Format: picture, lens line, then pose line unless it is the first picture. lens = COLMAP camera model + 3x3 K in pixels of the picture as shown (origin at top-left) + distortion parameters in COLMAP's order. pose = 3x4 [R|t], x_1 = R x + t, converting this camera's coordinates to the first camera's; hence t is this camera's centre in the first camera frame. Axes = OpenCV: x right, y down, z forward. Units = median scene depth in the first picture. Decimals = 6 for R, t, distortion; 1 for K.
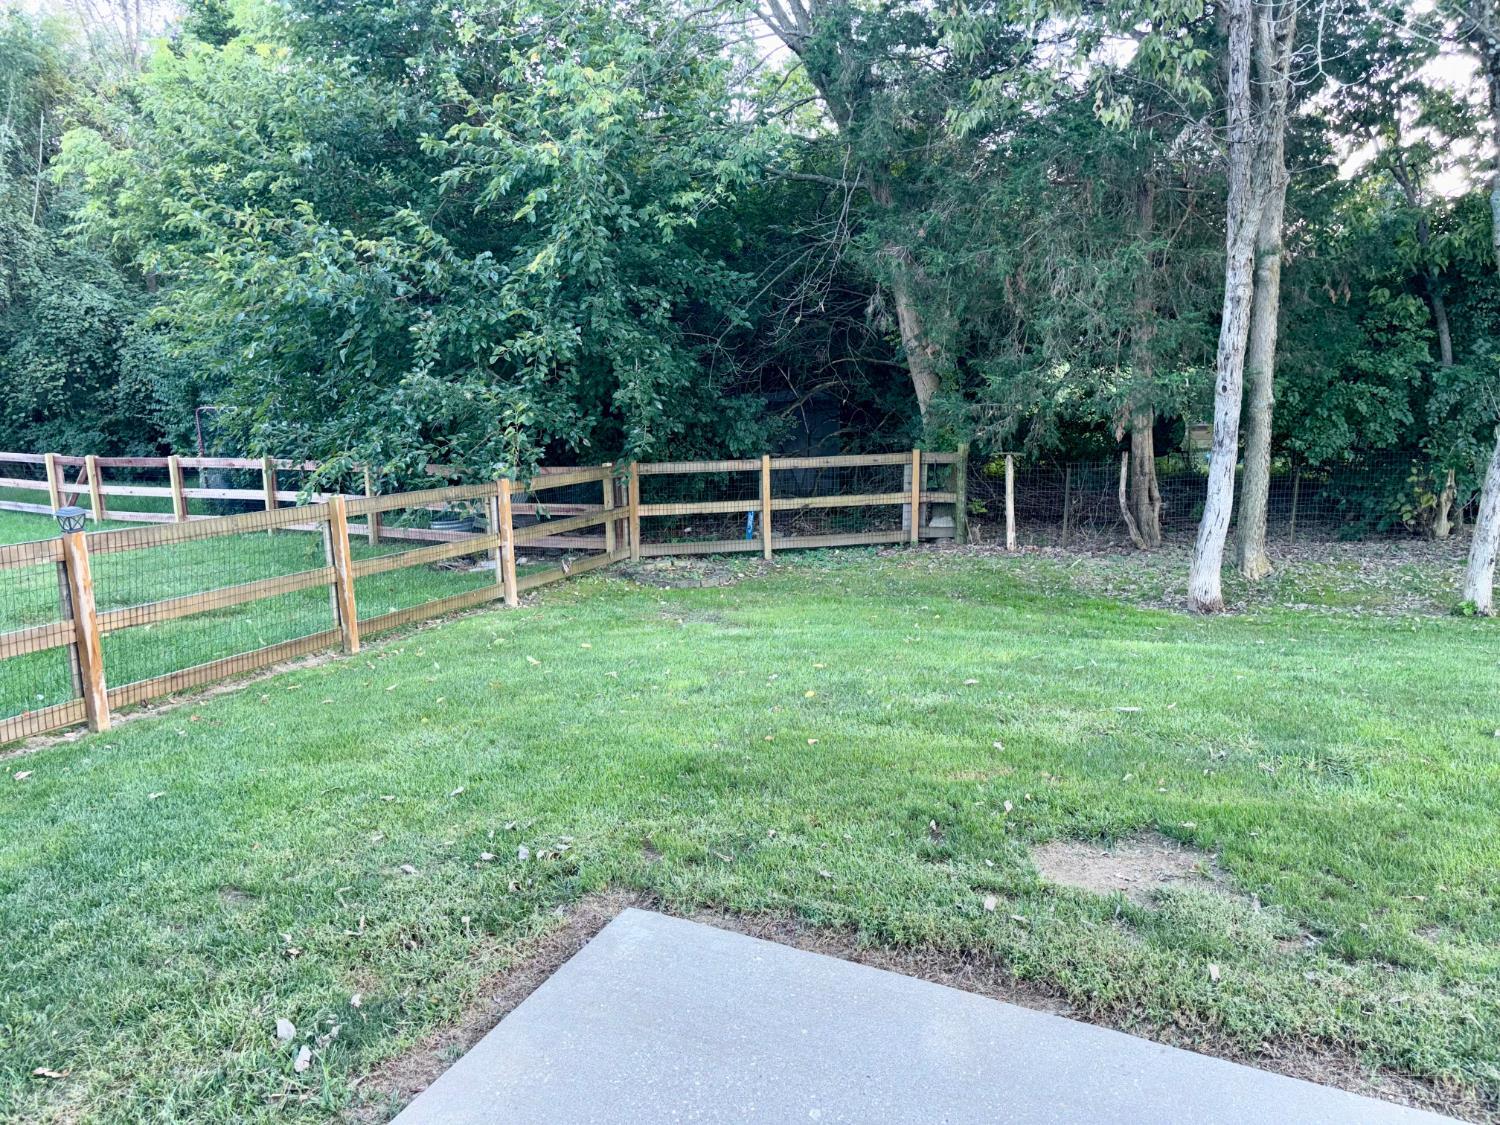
lens RADIAL K [[1126.0, 0, 752.0], [0, 1126.0, 565.5], [0, 0, 1]] dist [0.038698, -0.060506]
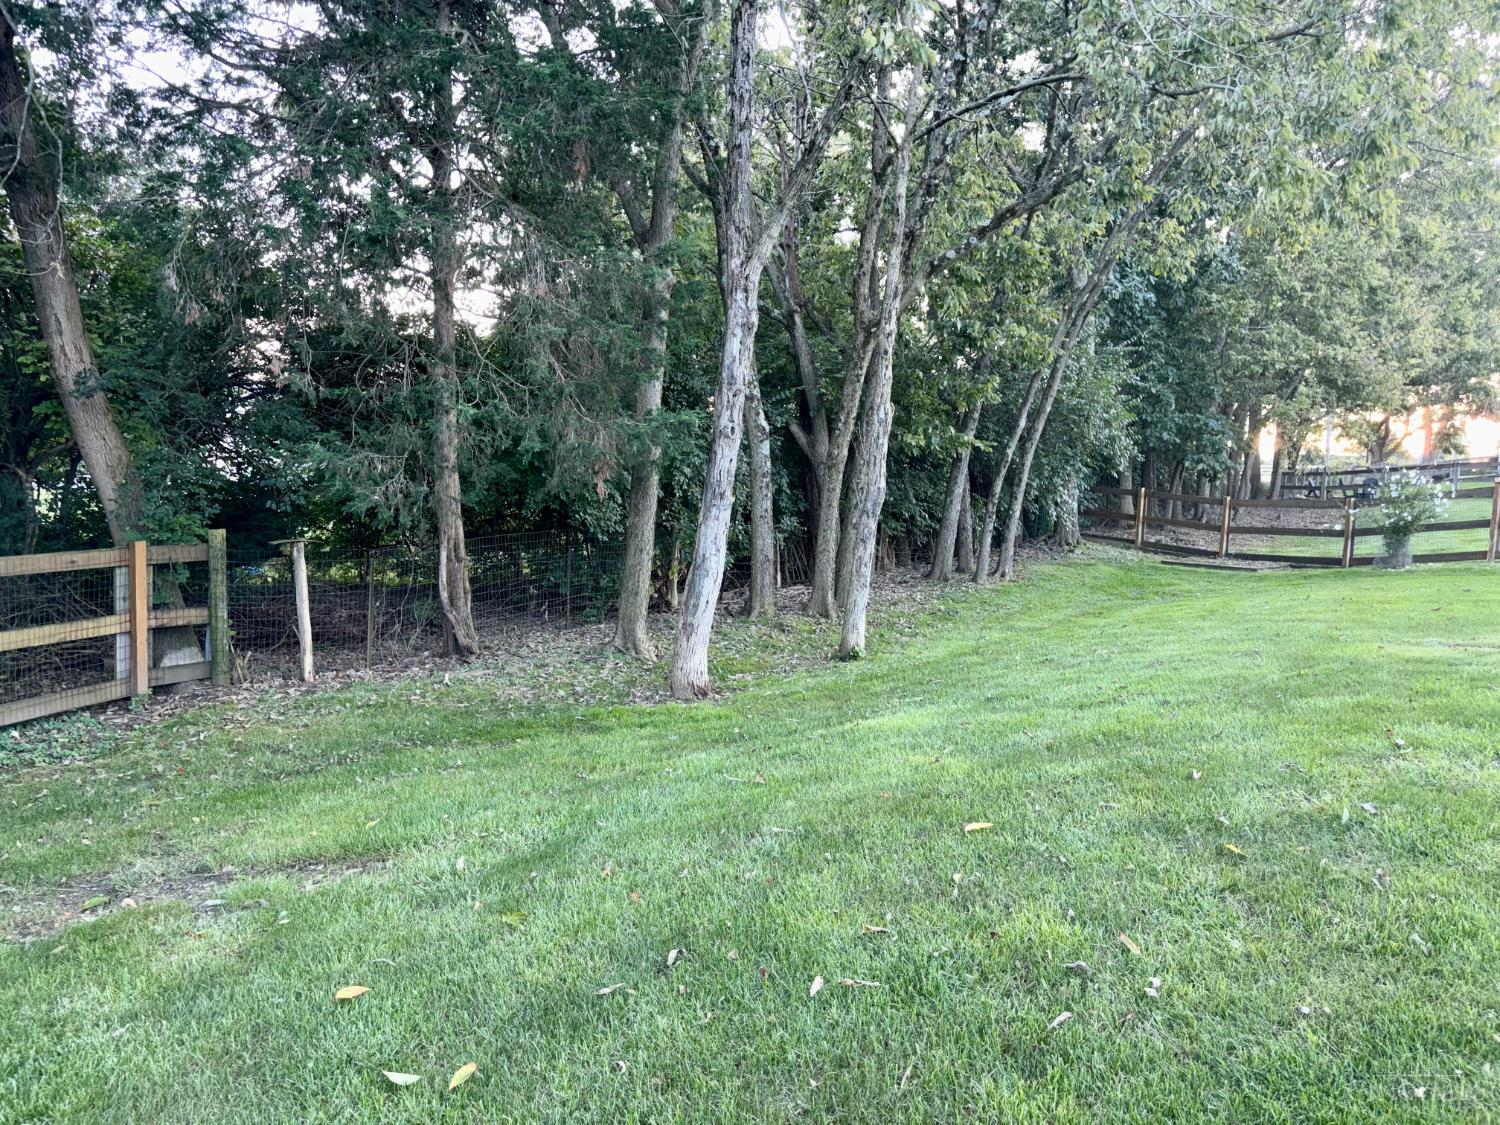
lens RADIAL K [[1126.0, 0, 759.9], [0, 1126.0, 596.0], [0, 0, 1]] dist [0.038698, -0.060506]
pose [[0.456860, -0.069529, 0.886817, -0.332677], [0.161458, 0.986862, -0.005805, -0.023070], [-0.874763, 0.145836, 0.462084, 0.590535]]
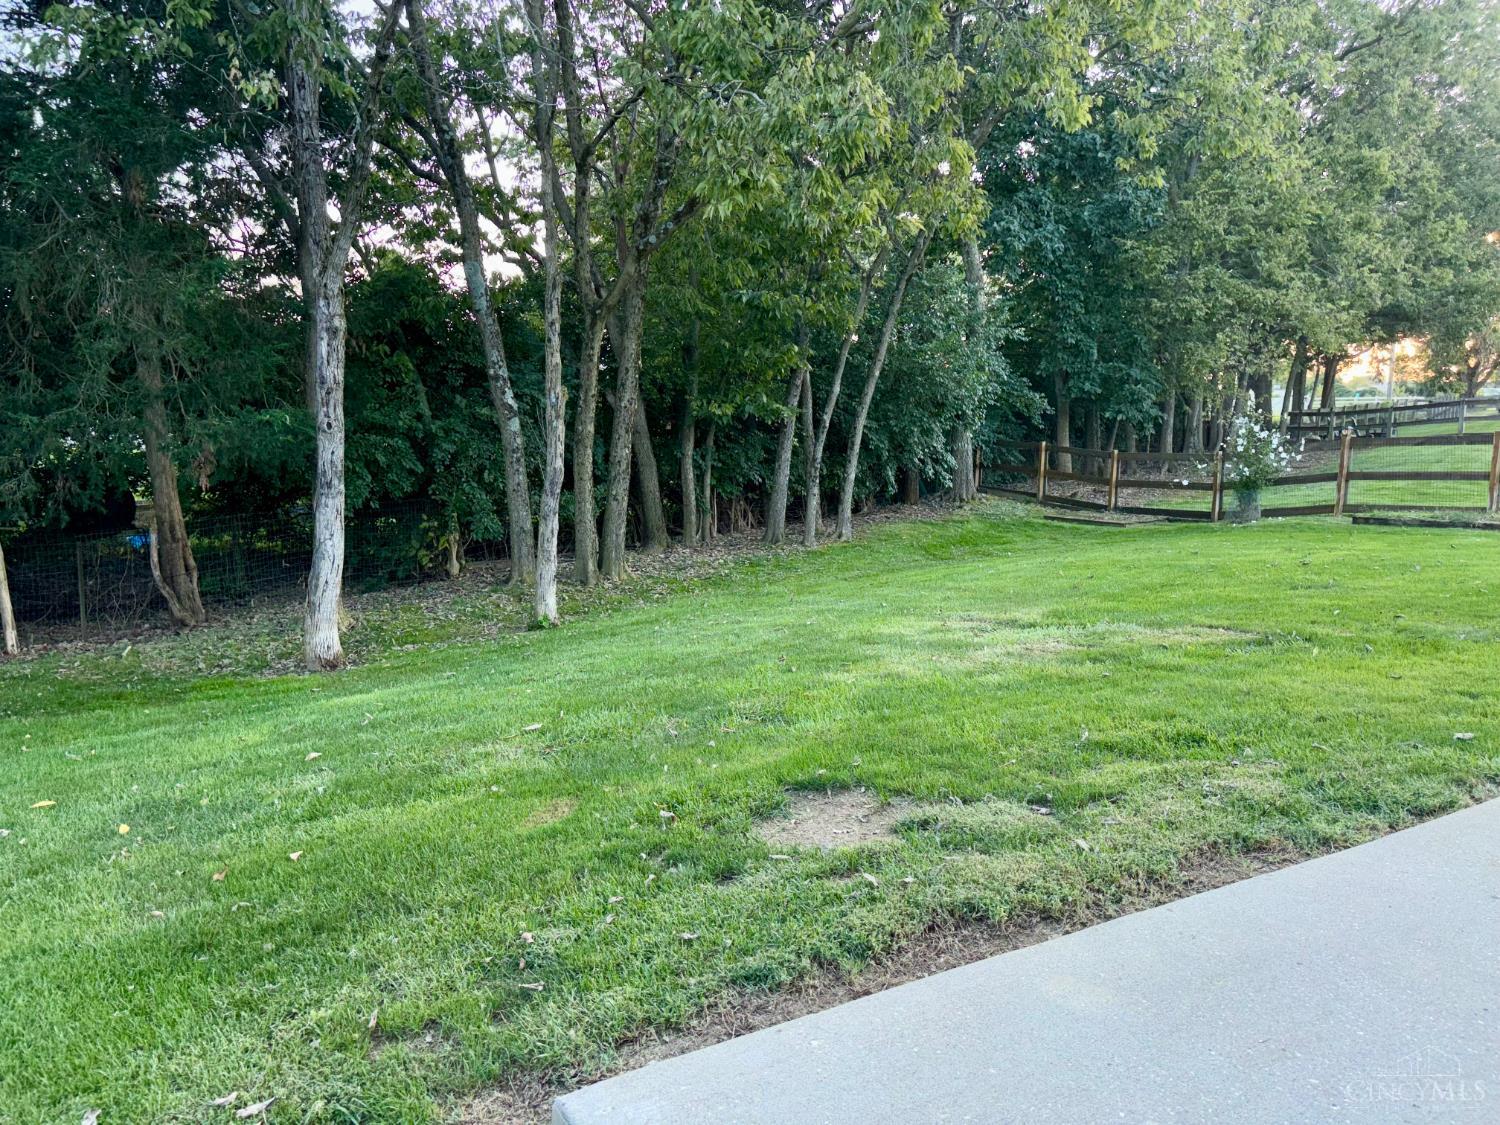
lens RADIAL K [[1126.0, 0, 759.4], [0, 1126.0, 588.2], [0, 0, 1]] dist [0.038698, -0.060506]
pose [[0.531856, -0.111384, 0.839477, -0.190682], [0.171975, 0.984862, 0.021718, 0.017217], [-0.829188, 0.132819, 0.542960, 0.207893]]
